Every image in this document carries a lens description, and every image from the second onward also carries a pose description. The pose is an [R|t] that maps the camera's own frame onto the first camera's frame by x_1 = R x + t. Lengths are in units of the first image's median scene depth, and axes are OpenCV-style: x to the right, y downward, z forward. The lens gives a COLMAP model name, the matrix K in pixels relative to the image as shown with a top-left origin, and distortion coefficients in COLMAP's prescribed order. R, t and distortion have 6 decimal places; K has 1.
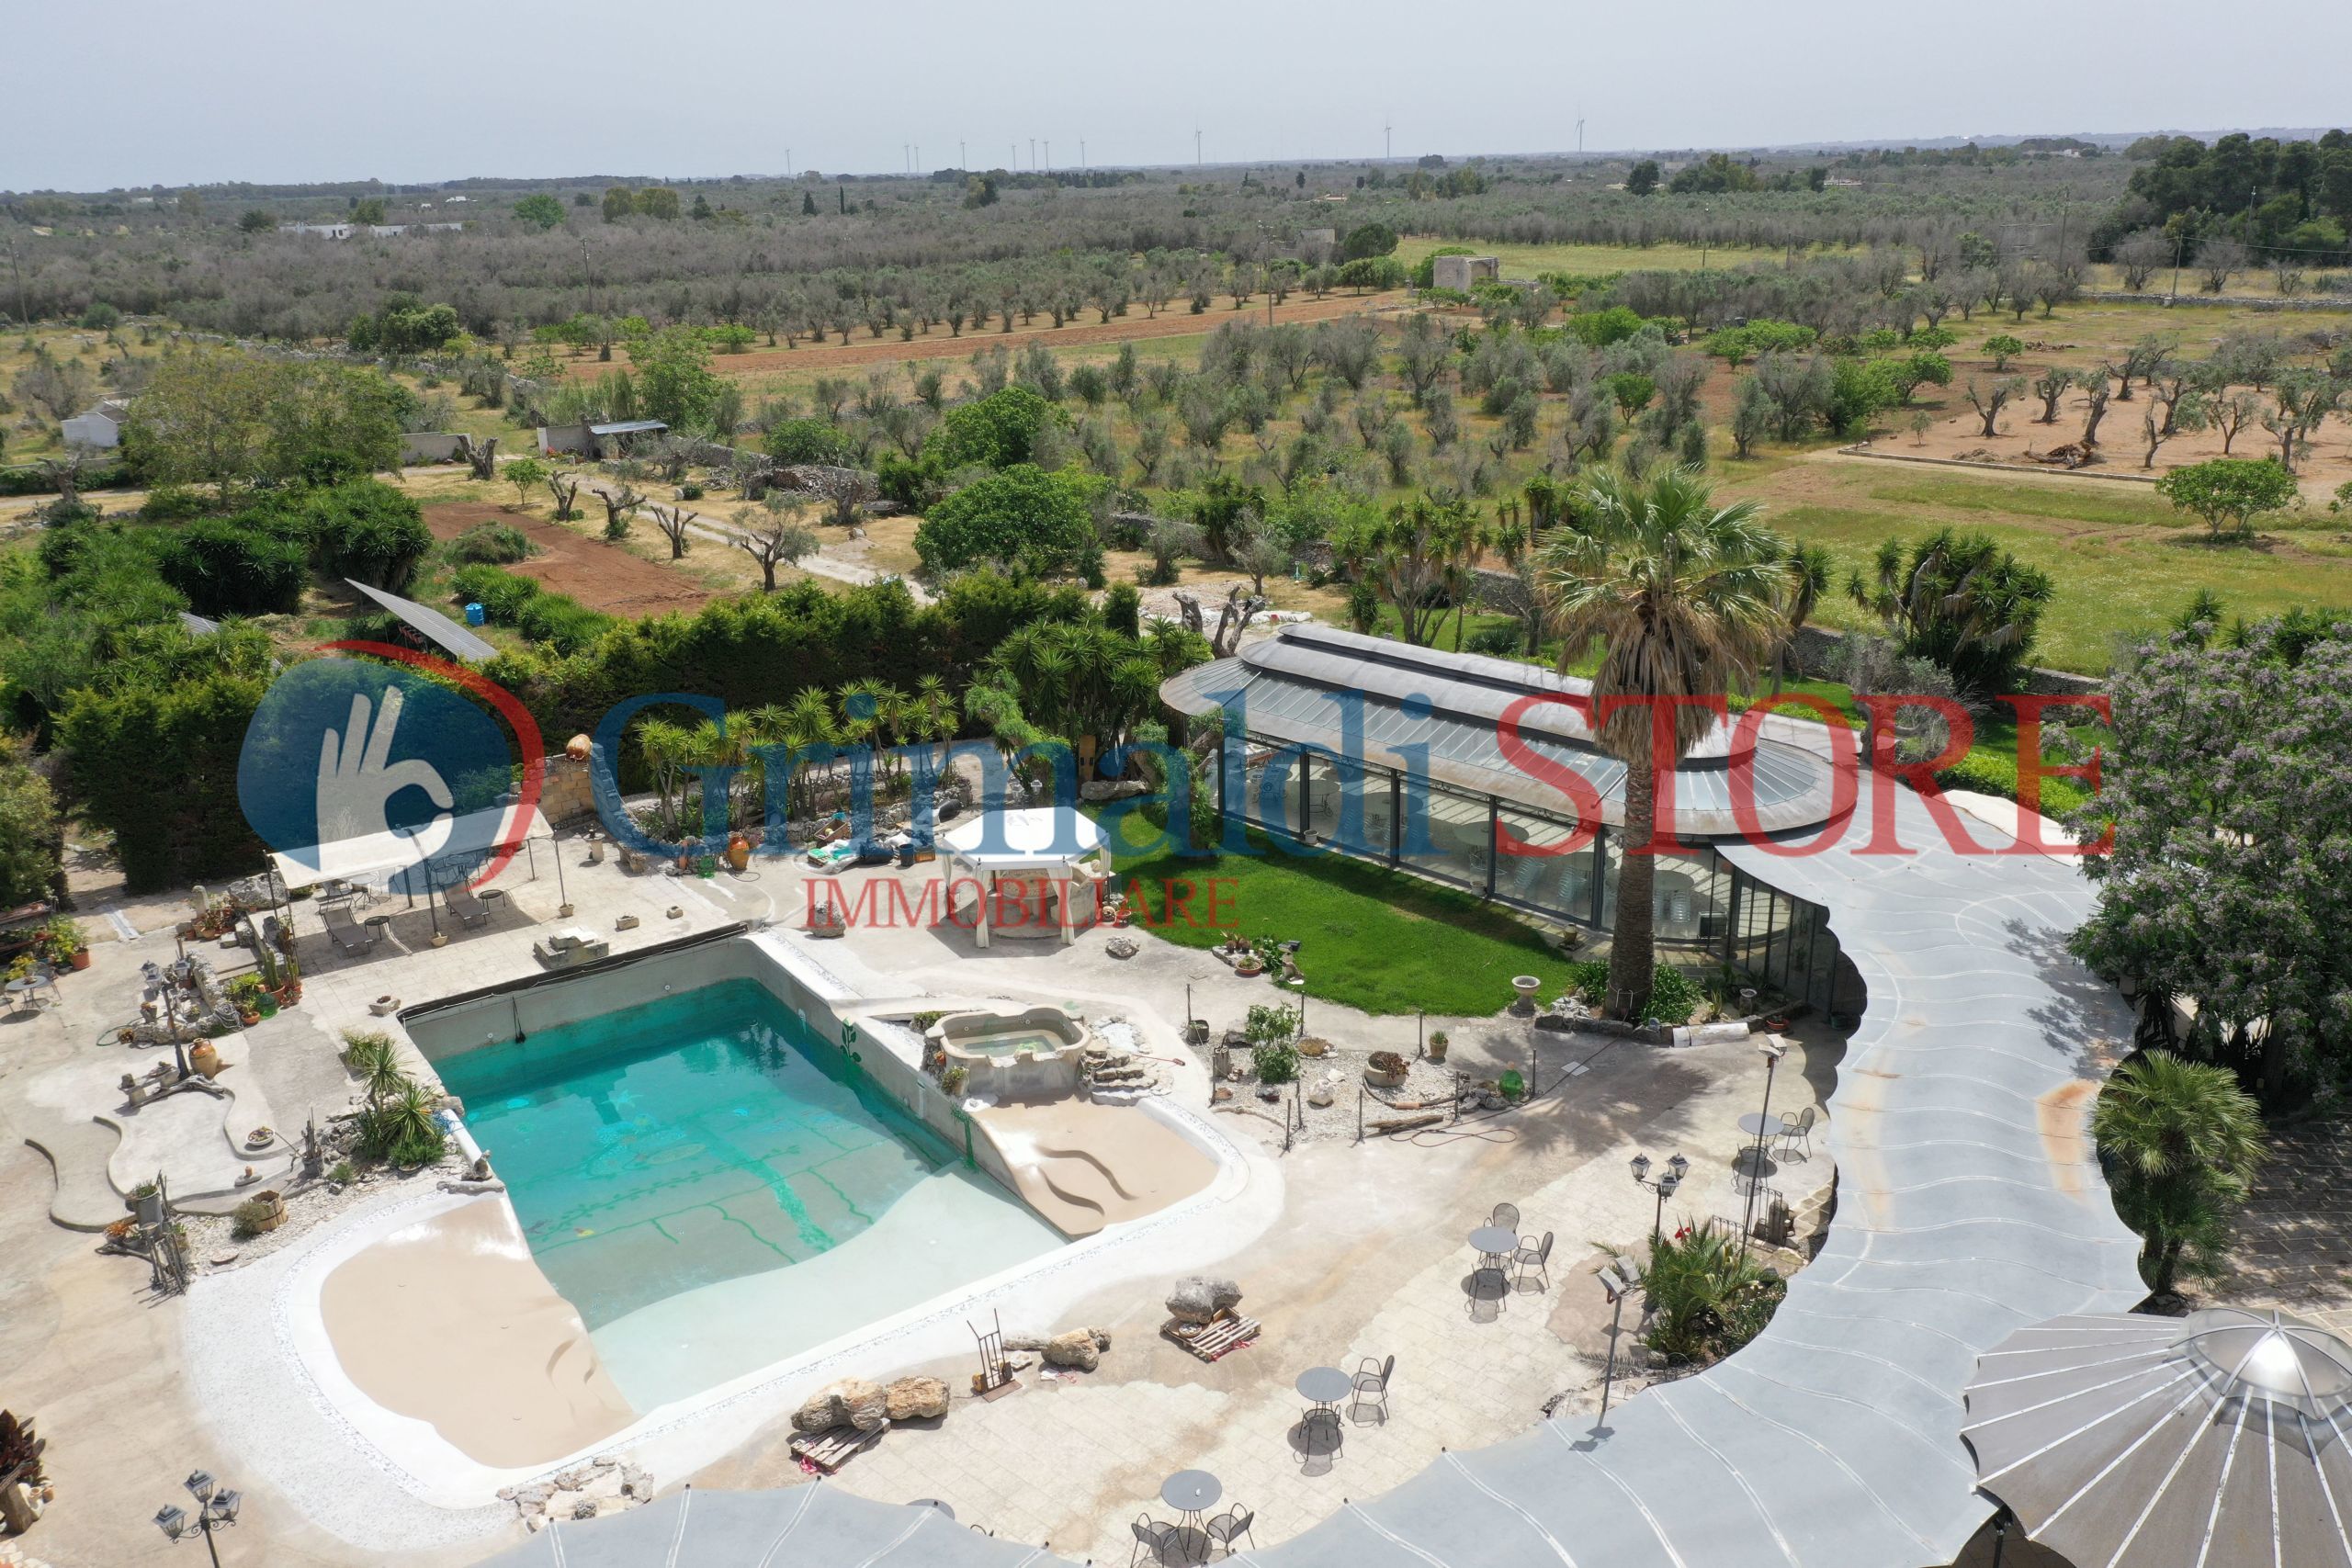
lens RADIAL K [[1853.3, 0, 1176.0], [0, 1853.3, 784.0], [0, 0, 1]] dist [-0.005758, 0.002803]
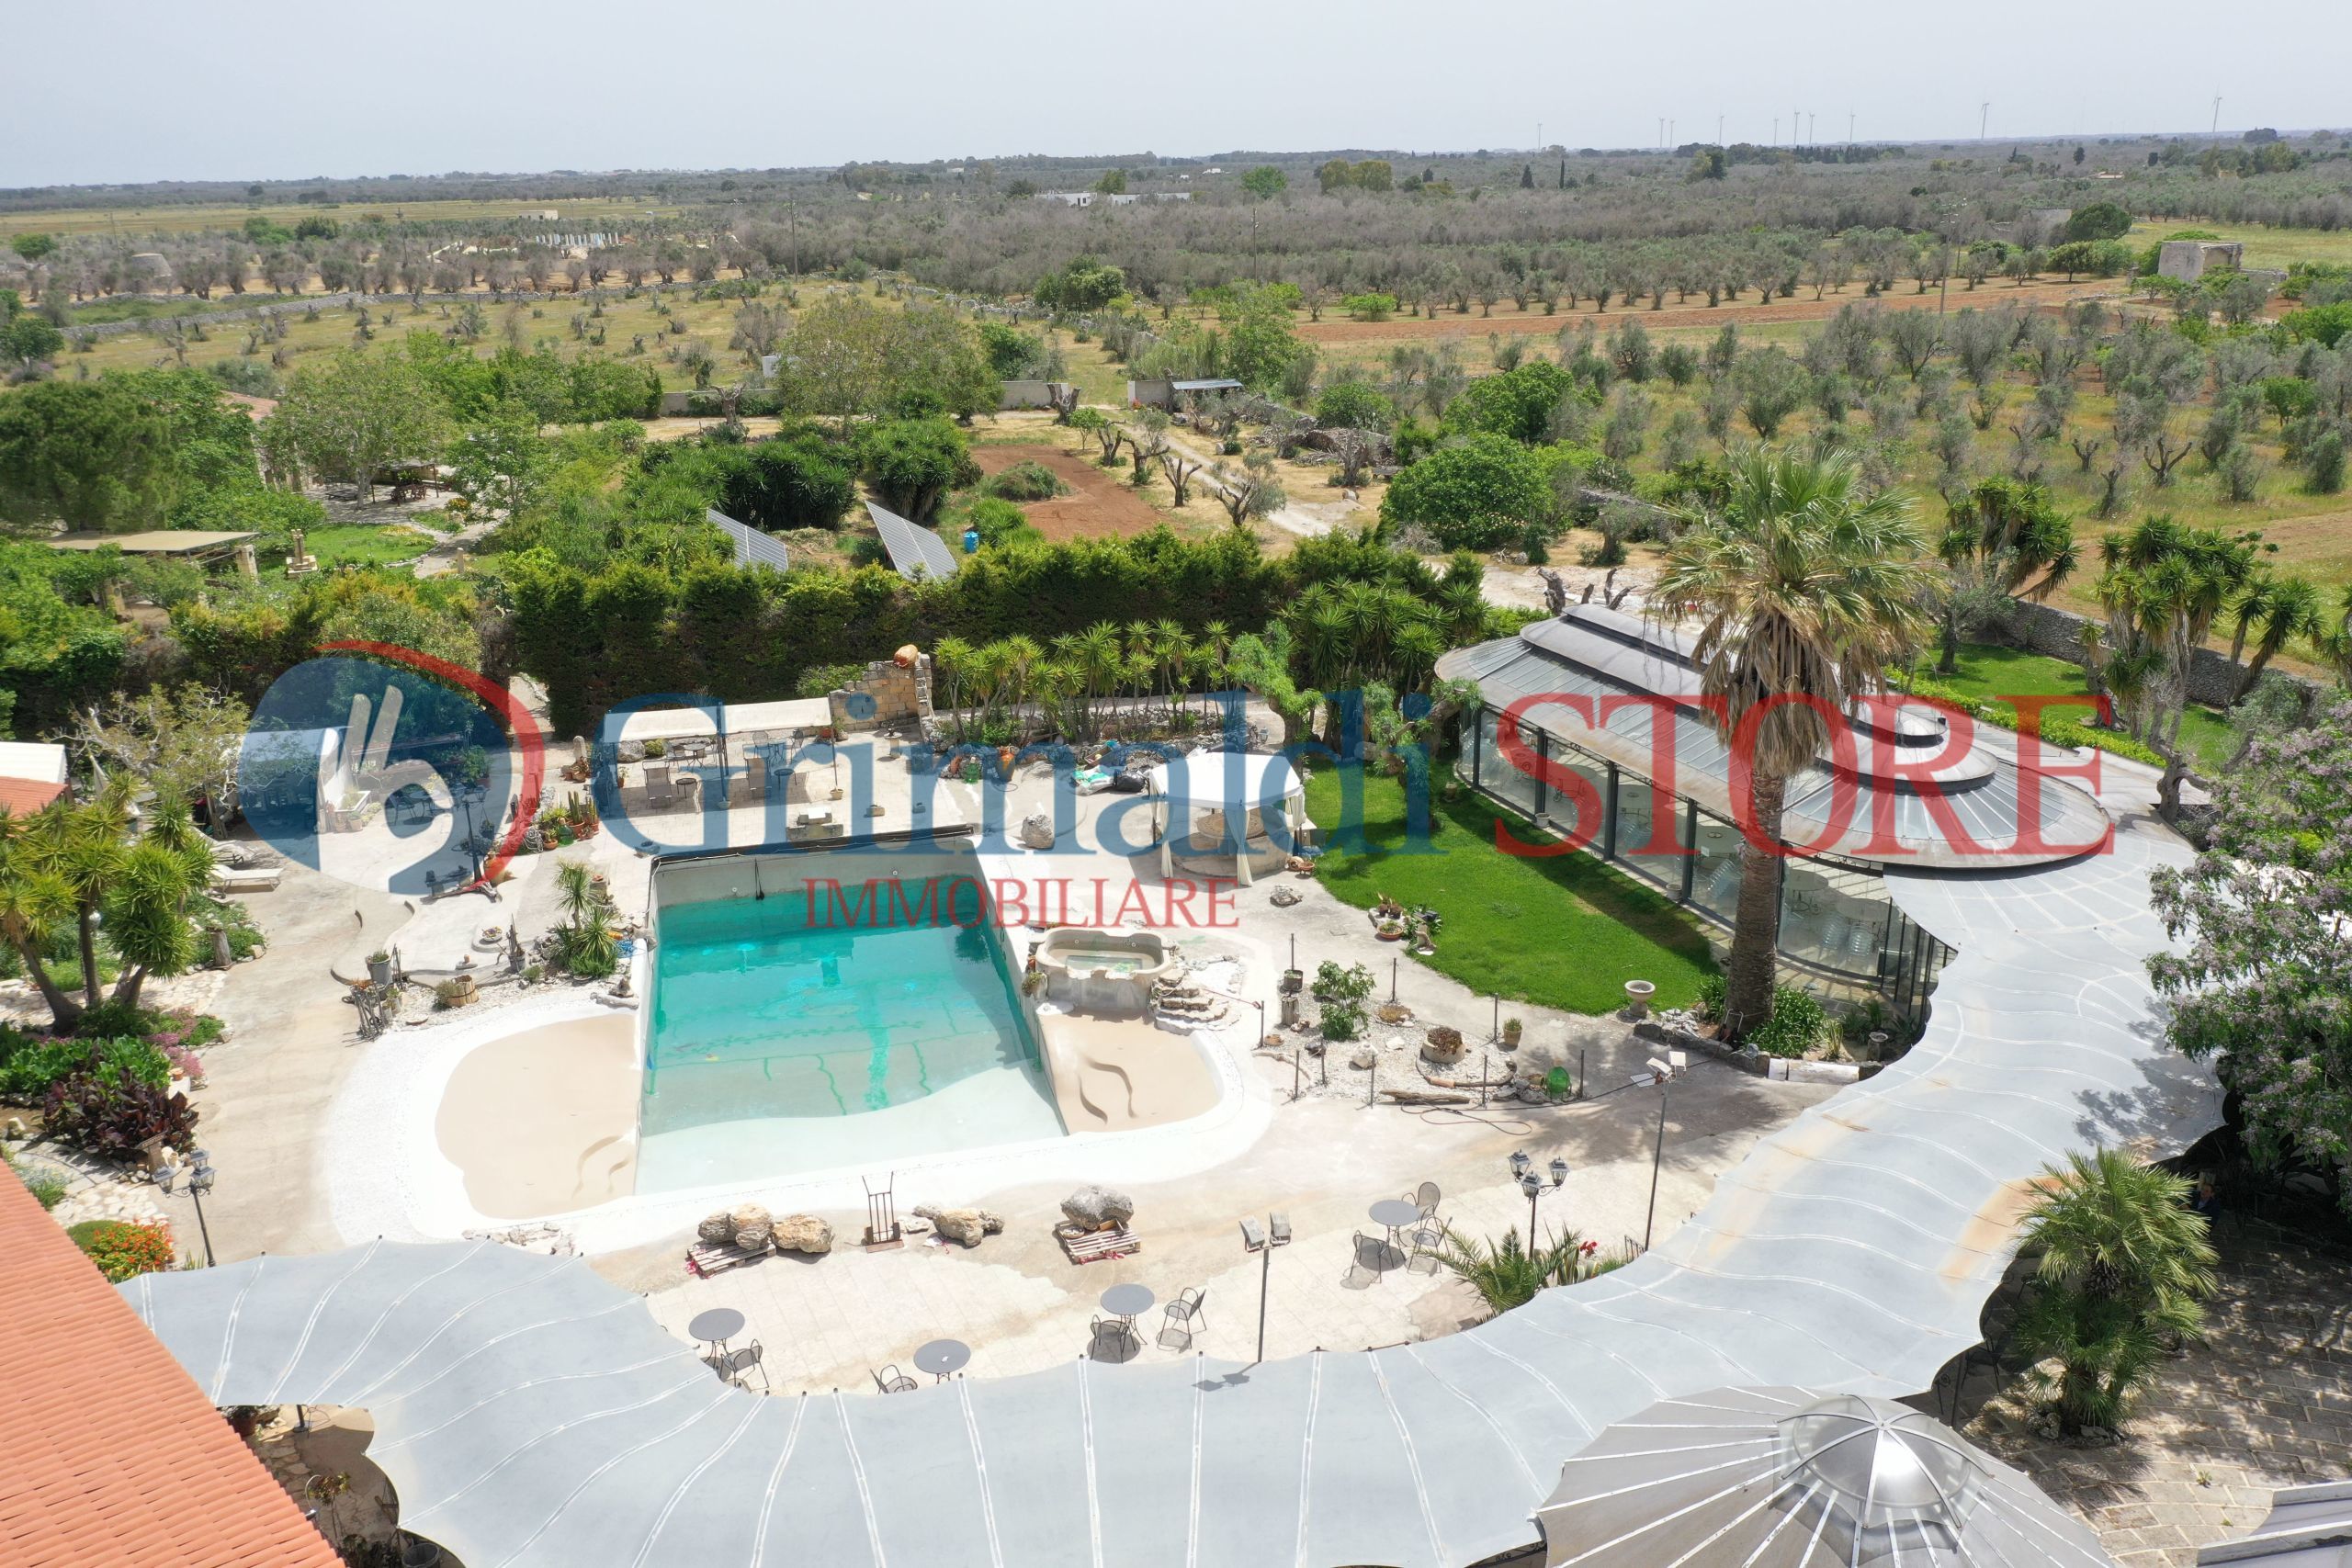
lens RADIAL K [[1853.3, 0, 1176.0], [0, 1853.3, 784.0], [0, 0, 1]] dist [-0.005758, 0.002803]
pose [[0.927115, 0.122762, -0.354100, 0.258429], [-0.118412, 0.992382, 0.034015, -0.000634], [0.355578, 0.010394, 0.934589, 0.021619]]
